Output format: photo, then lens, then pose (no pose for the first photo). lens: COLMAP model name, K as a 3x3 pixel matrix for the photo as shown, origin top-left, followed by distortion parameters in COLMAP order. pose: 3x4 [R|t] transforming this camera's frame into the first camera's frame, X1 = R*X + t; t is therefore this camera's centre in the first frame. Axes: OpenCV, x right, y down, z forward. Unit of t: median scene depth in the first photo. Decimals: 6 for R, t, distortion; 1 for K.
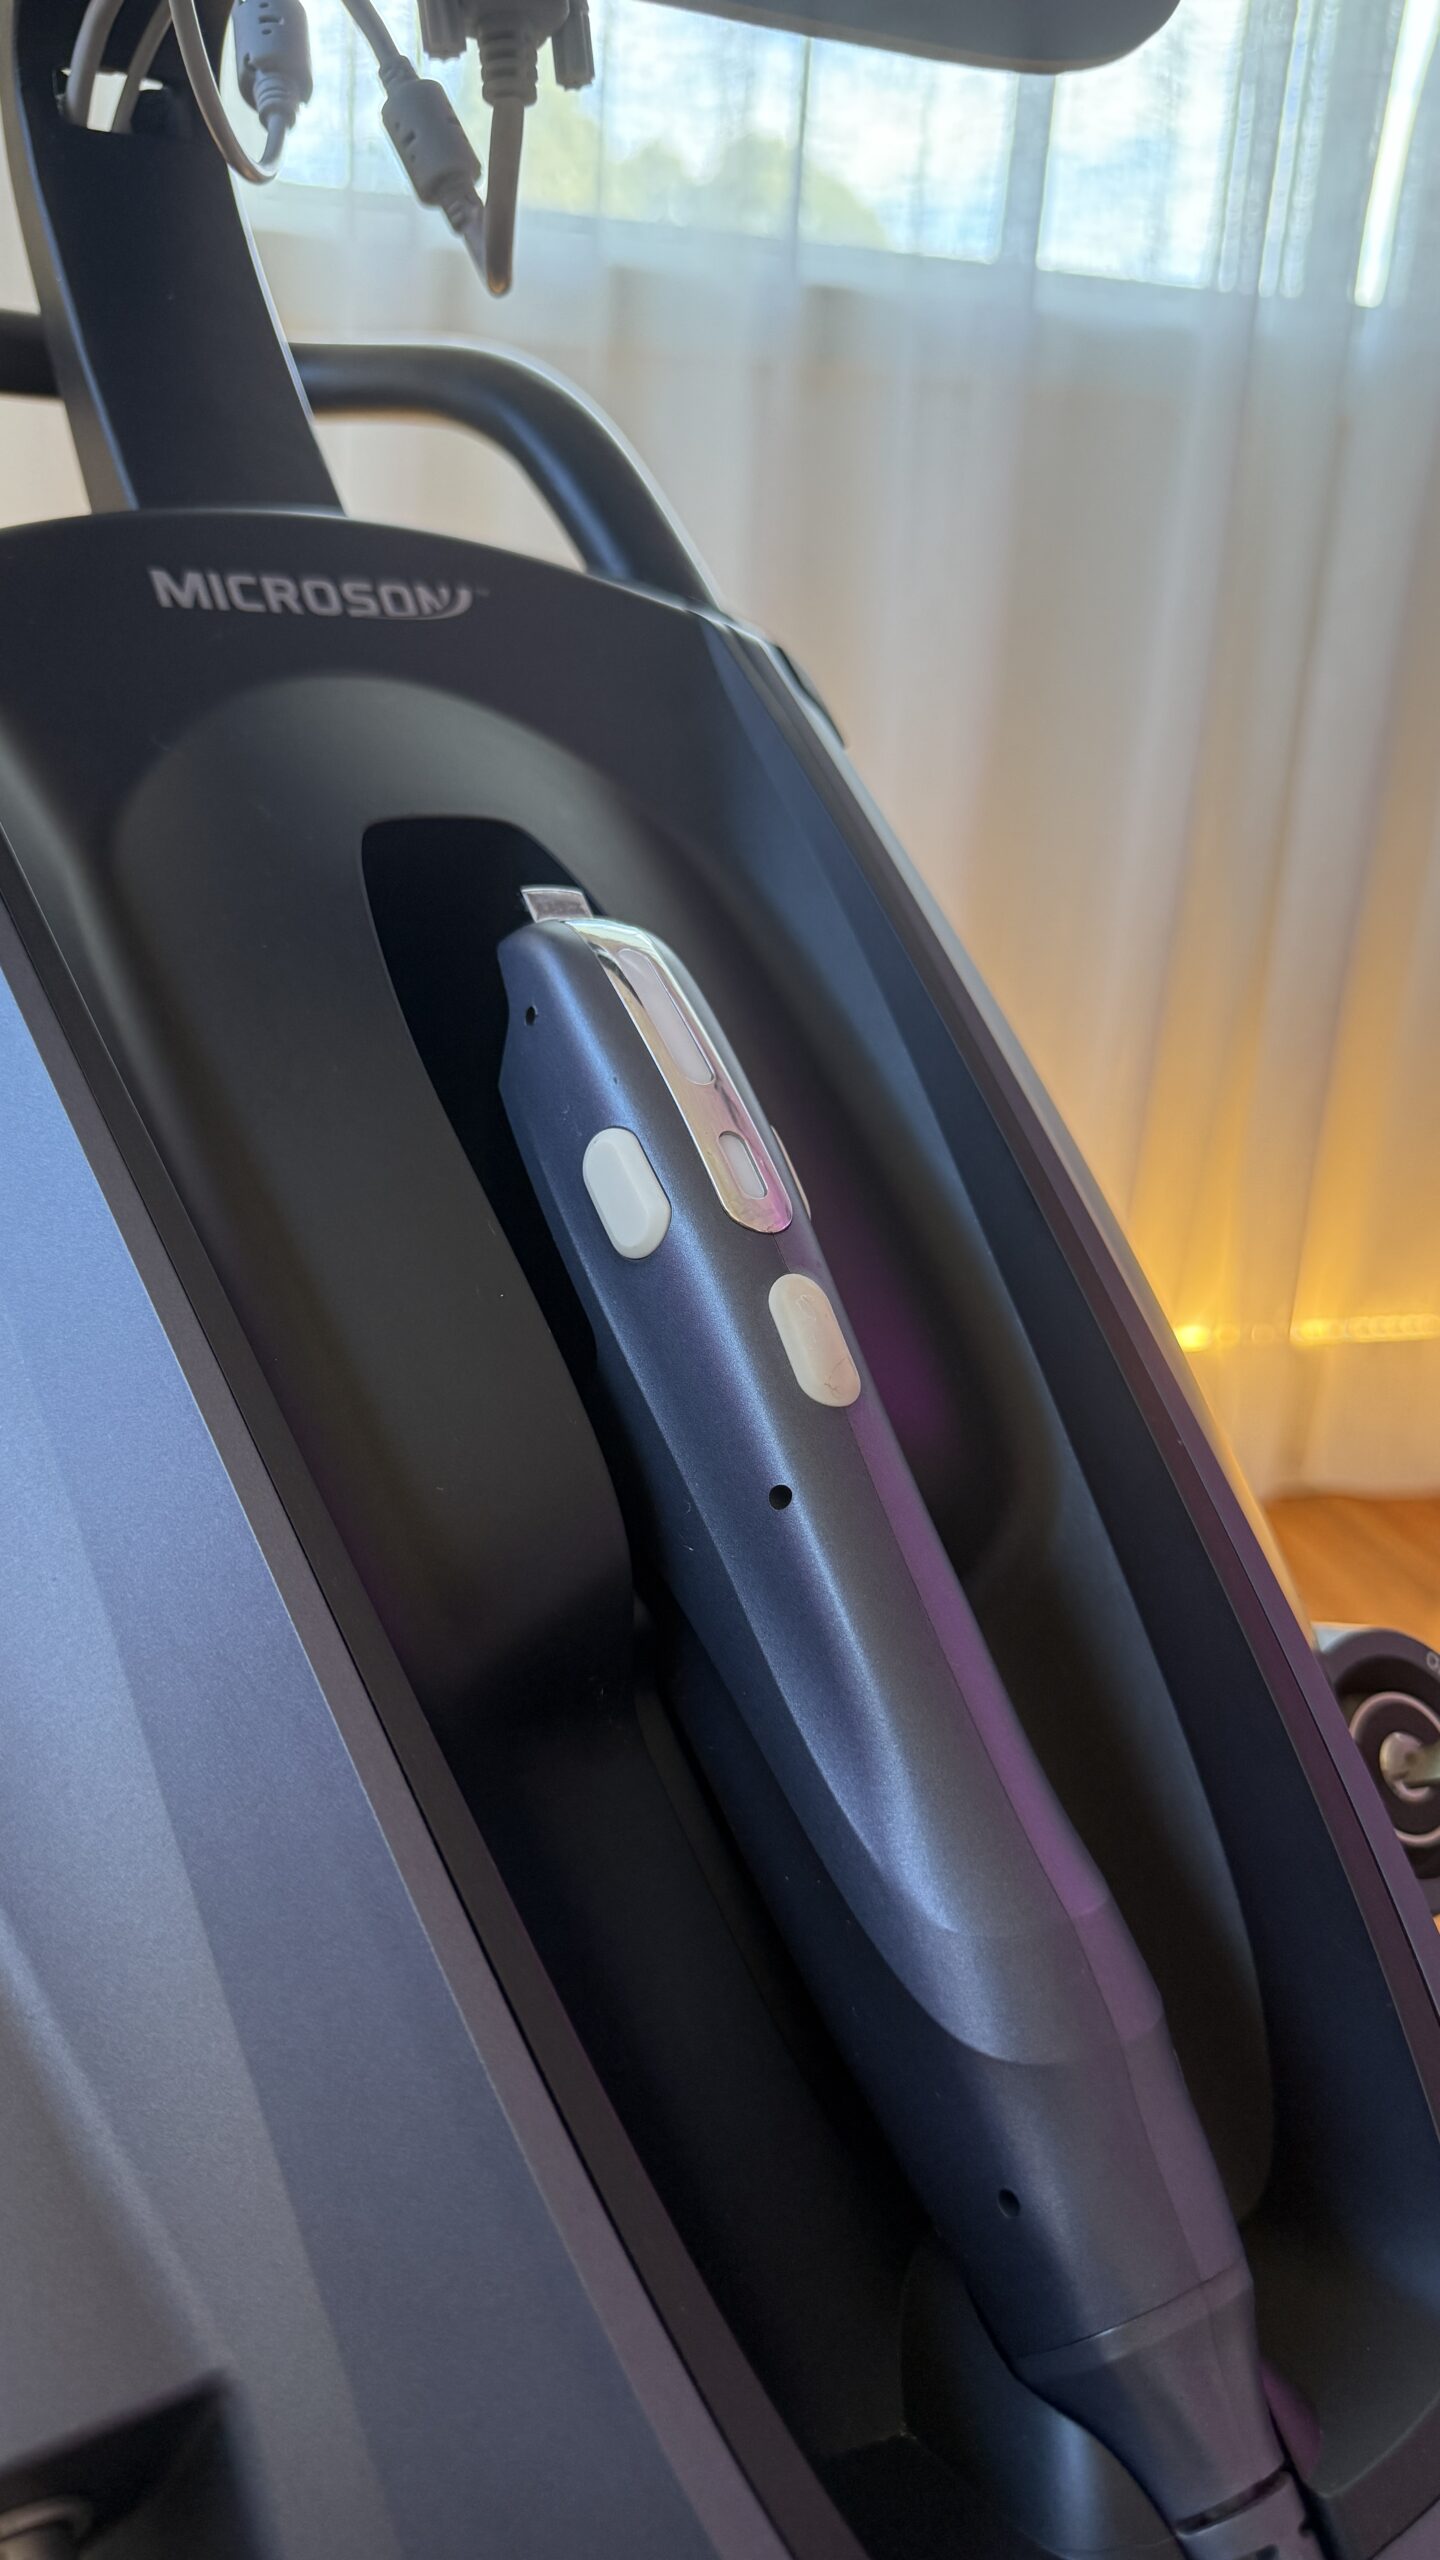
lens RADIAL K [[1887.1, 0, 724.4], [0, 1887.1, 1300.3], [0, 0, 1]] dist [-0.046722, 0.001081]
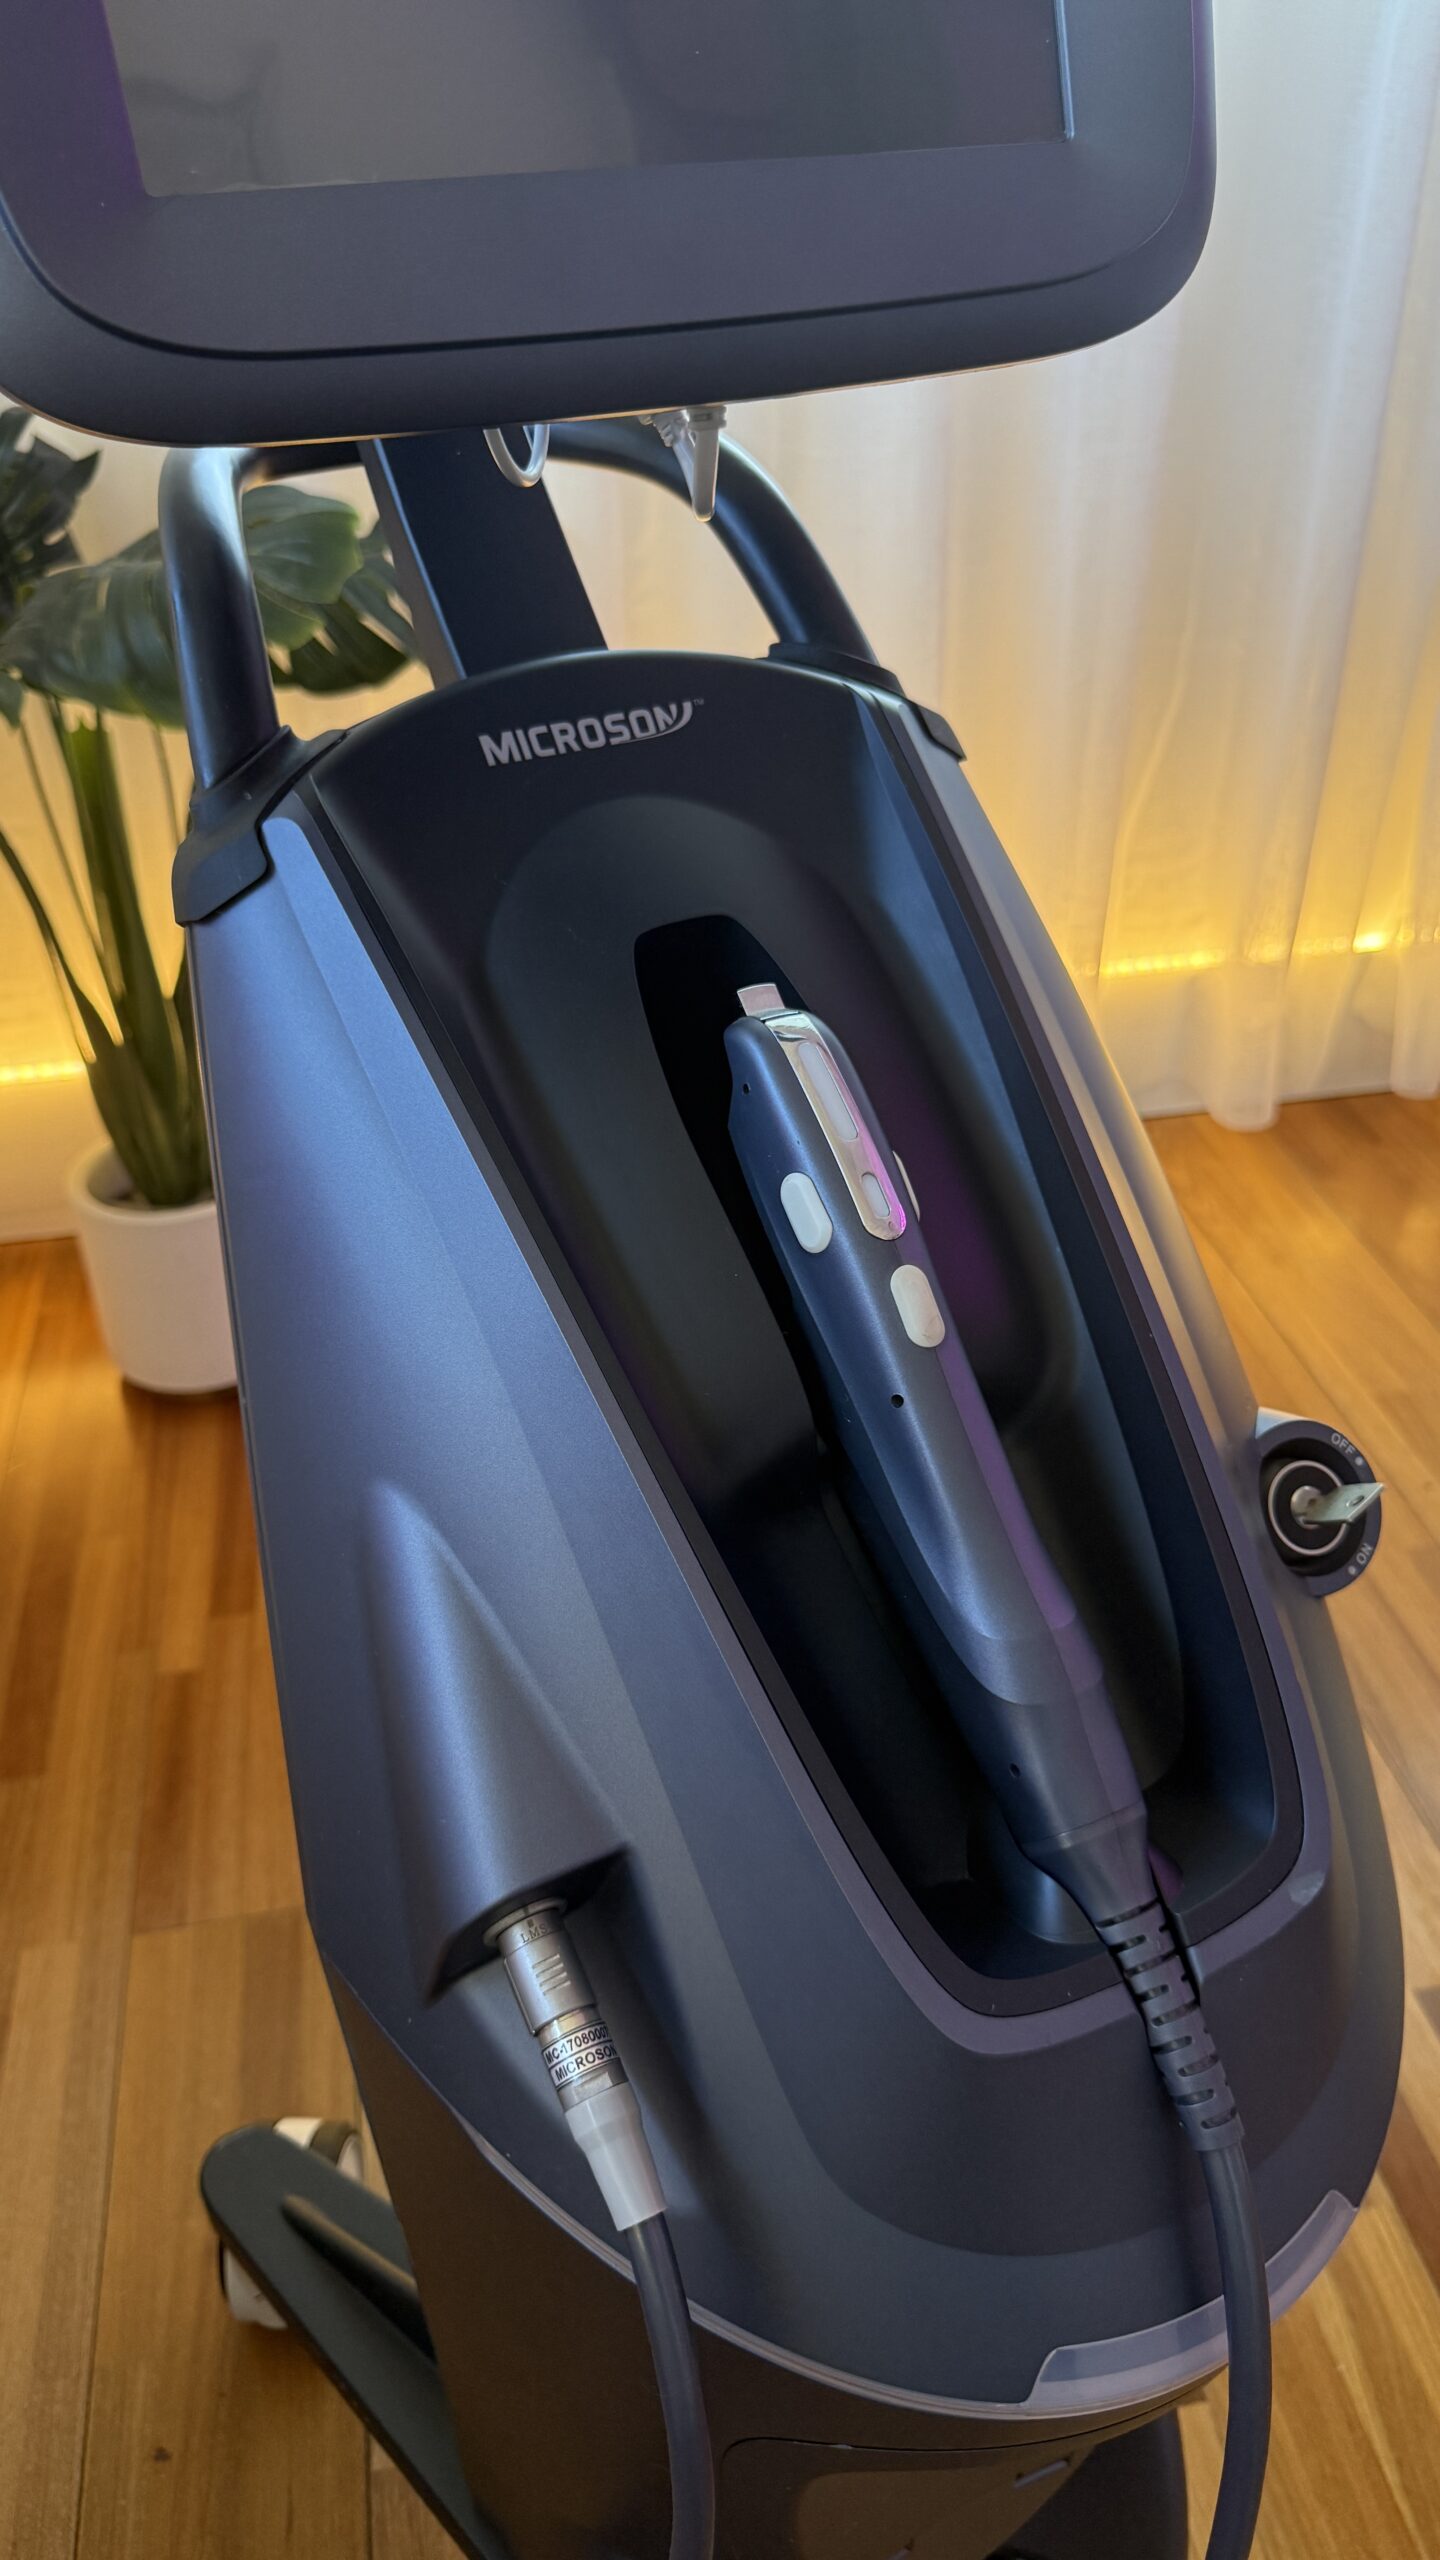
lens RADIAL K [[1842.5, 0, 719.2], [0, 1842.5, 1302.4], [0, 0, 1]] dist [-0.003485, -0.005610]
pose [[0.992612, -0.011040, -0.120826, 0.052384], [0.040791, 0.968248, 0.246642, -0.303811], [0.114266, -0.249749, 0.961545, -0.487004]]
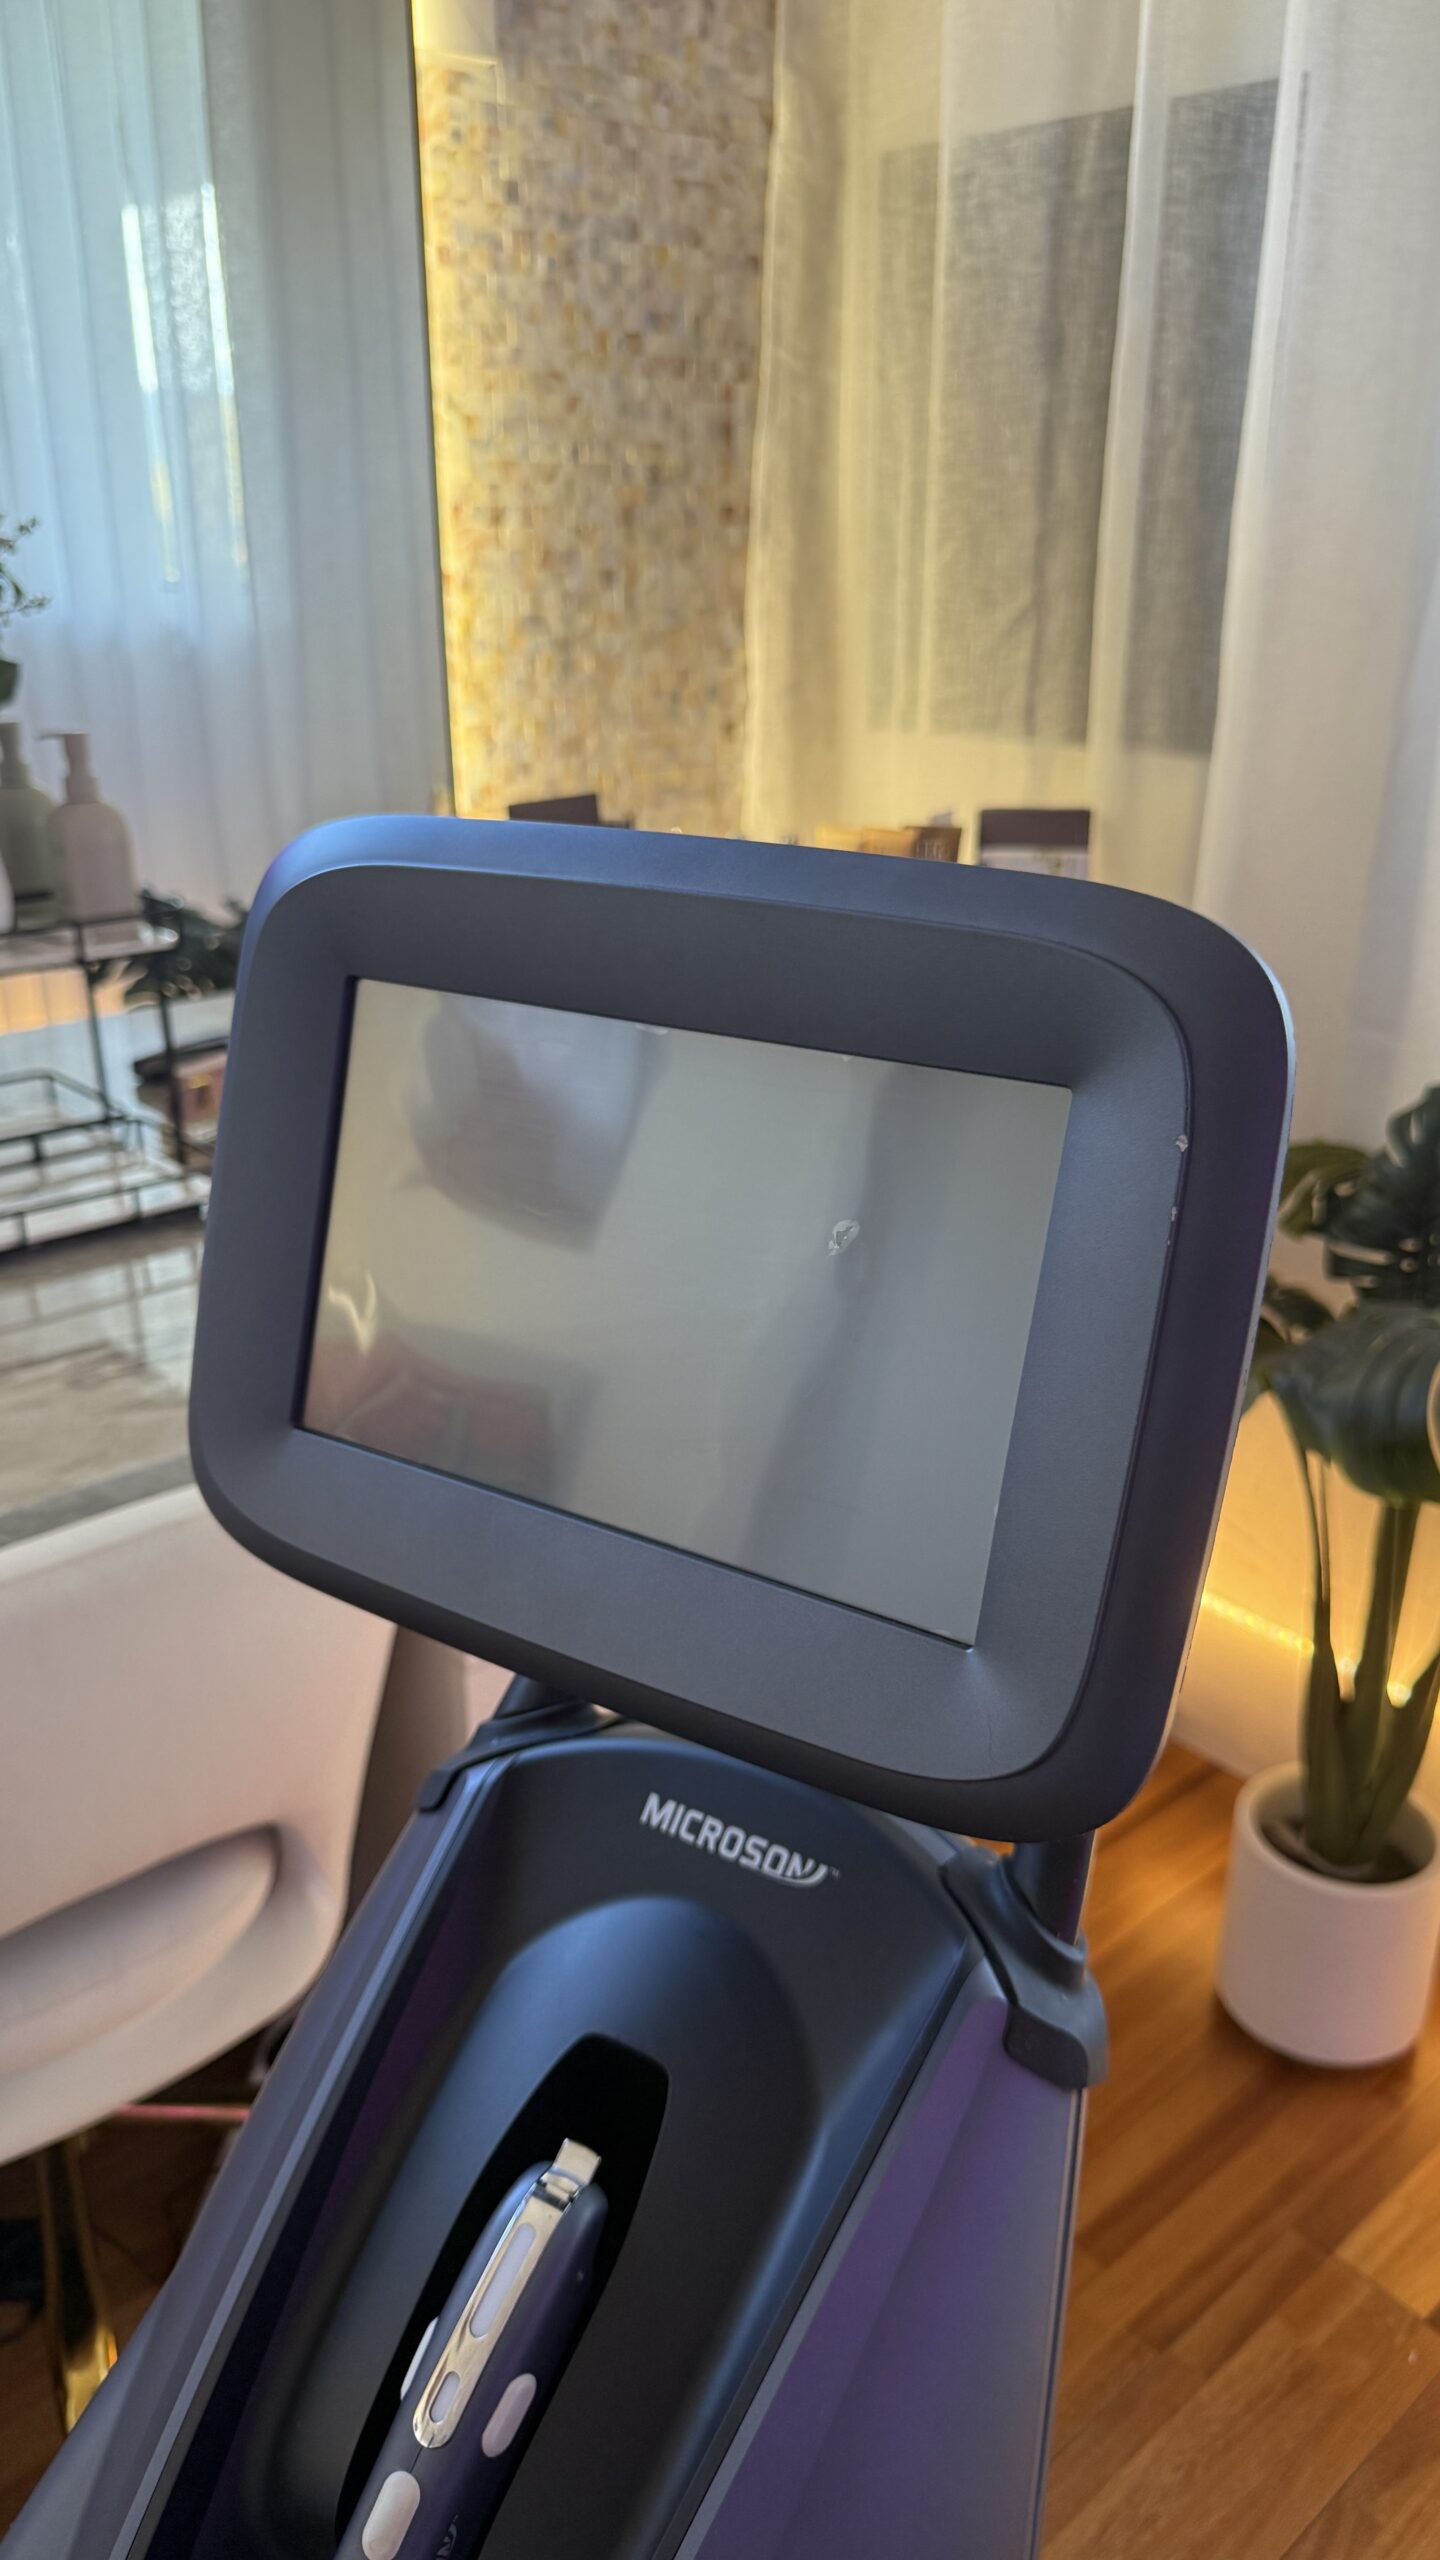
lens RADIAL K [[1840.6, 0, 762.5], [0, 1840.6, 1280.9], [0, 0, 1]] dist [-0.020629, 0.005716]
pose [[0.443613, 0.276854, -0.852384, 1.025278], [-0.299457, 0.942216, 0.150182, -1.098259], [0.844709, 0.188630, 0.500885, 0.148944]]
